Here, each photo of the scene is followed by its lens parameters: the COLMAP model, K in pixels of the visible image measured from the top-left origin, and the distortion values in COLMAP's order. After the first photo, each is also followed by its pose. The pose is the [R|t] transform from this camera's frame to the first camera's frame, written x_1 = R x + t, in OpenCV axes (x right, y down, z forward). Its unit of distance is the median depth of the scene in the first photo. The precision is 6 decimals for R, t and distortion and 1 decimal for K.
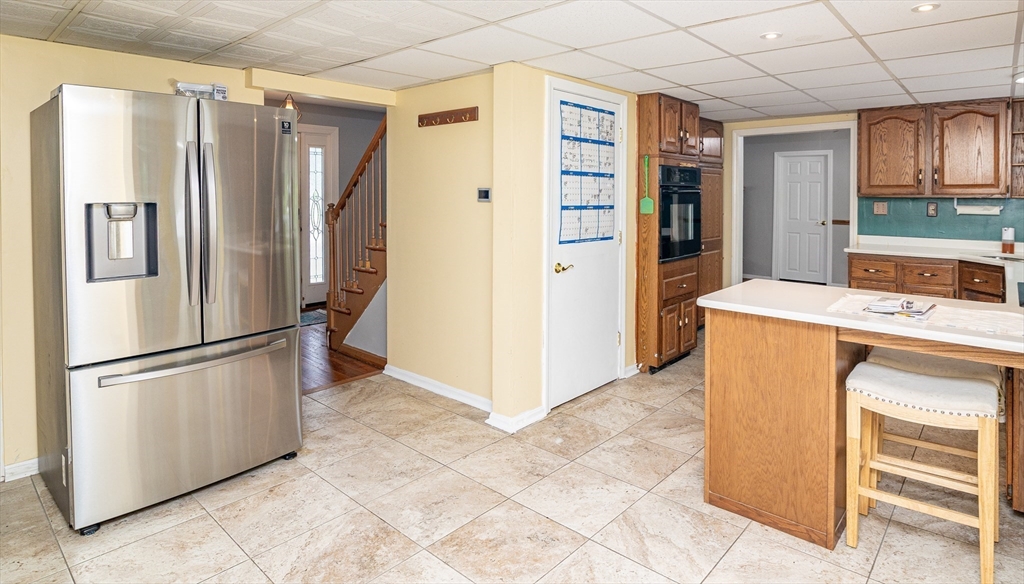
lens RADIAL K [[551.1, 0, 550.2], [0, 551.1, 204.4], [0, 0, 1]] dist [-0.007385, 0.000354]
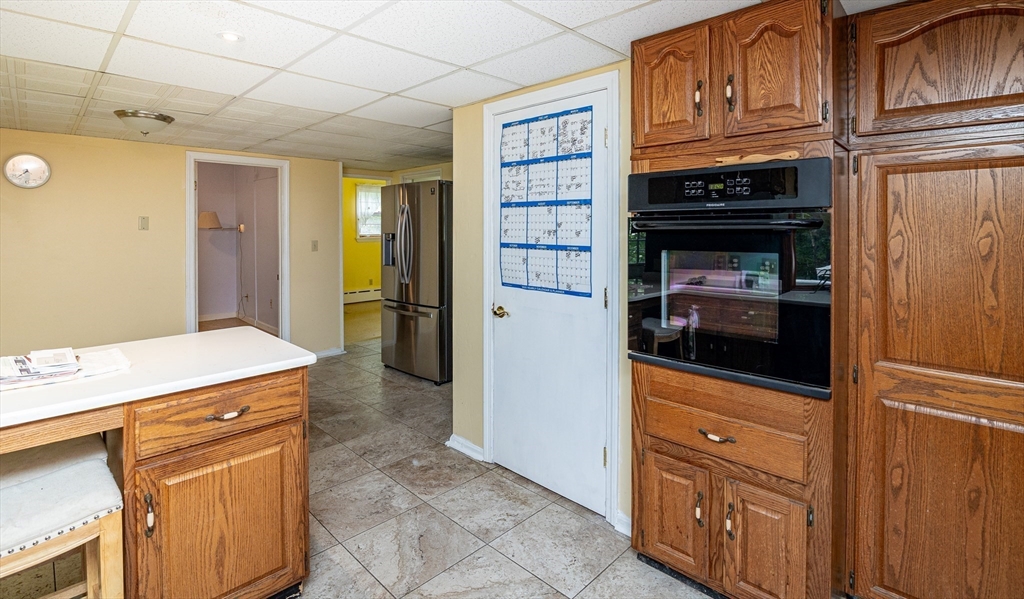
lens RADIAL K [[469.9, 0, 507.0], [0, 469.9, 235.3], [0, 0, 1]] dist [-0.013314, -0.000439]
pose [[-0.075745, 0.007072, -0.997102, 0.771765], [-0.020985, 0.999742, 0.008685, -0.016143], [0.996906, 0.021583, -0.075578, 1.061979]]
